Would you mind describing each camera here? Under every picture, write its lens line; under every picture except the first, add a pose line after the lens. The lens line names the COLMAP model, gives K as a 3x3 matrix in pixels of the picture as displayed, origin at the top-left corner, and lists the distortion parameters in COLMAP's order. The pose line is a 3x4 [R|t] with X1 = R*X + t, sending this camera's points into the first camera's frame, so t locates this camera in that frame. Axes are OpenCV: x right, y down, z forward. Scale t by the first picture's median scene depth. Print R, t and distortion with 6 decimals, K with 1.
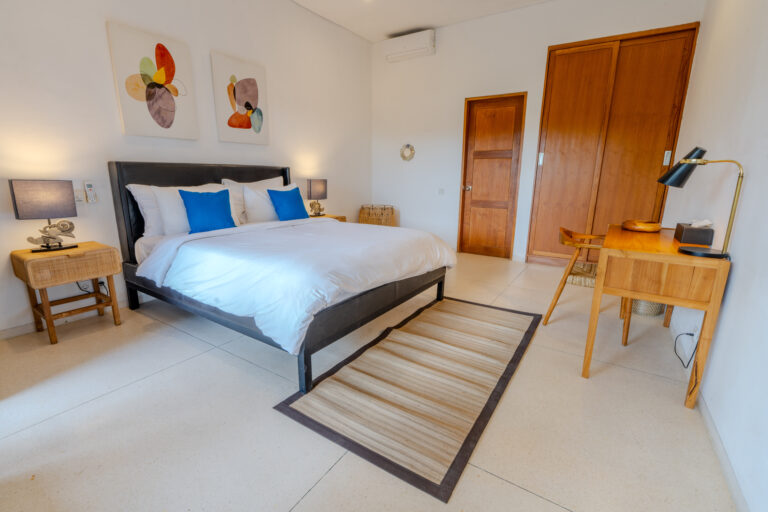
lens RADIAL K [[347.6, 0, 384.0], [0, 347.6, 253.8], [0, 0, 1]] dist [-0.010671, 0.004198]
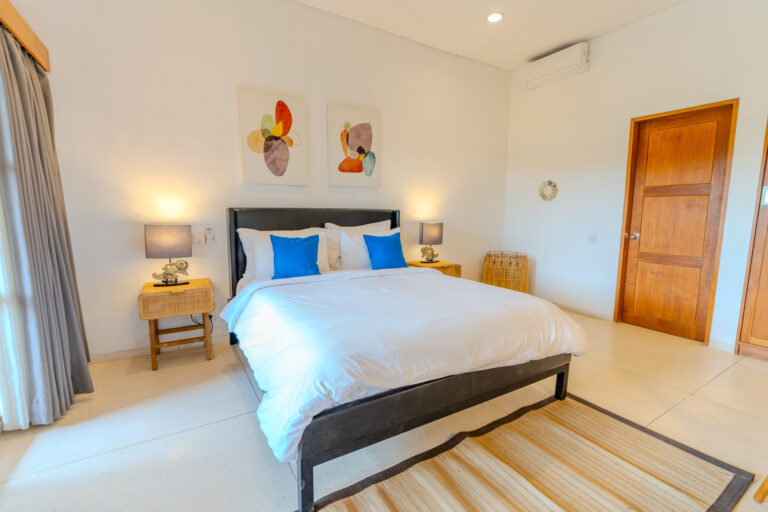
lens RADIAL K [[347.6, 0, 384.0], [0, 347.6, 253.8], [0, 0, 1]] dist [-0.010671, 0.004198]
pose [[0.903192, 0.049239, -0.426403, 0.122657], [-0.093967, 0.991984, -0.084489, -0.062569], [0.418825, 0.116378, 0.900579, 0.190796]]
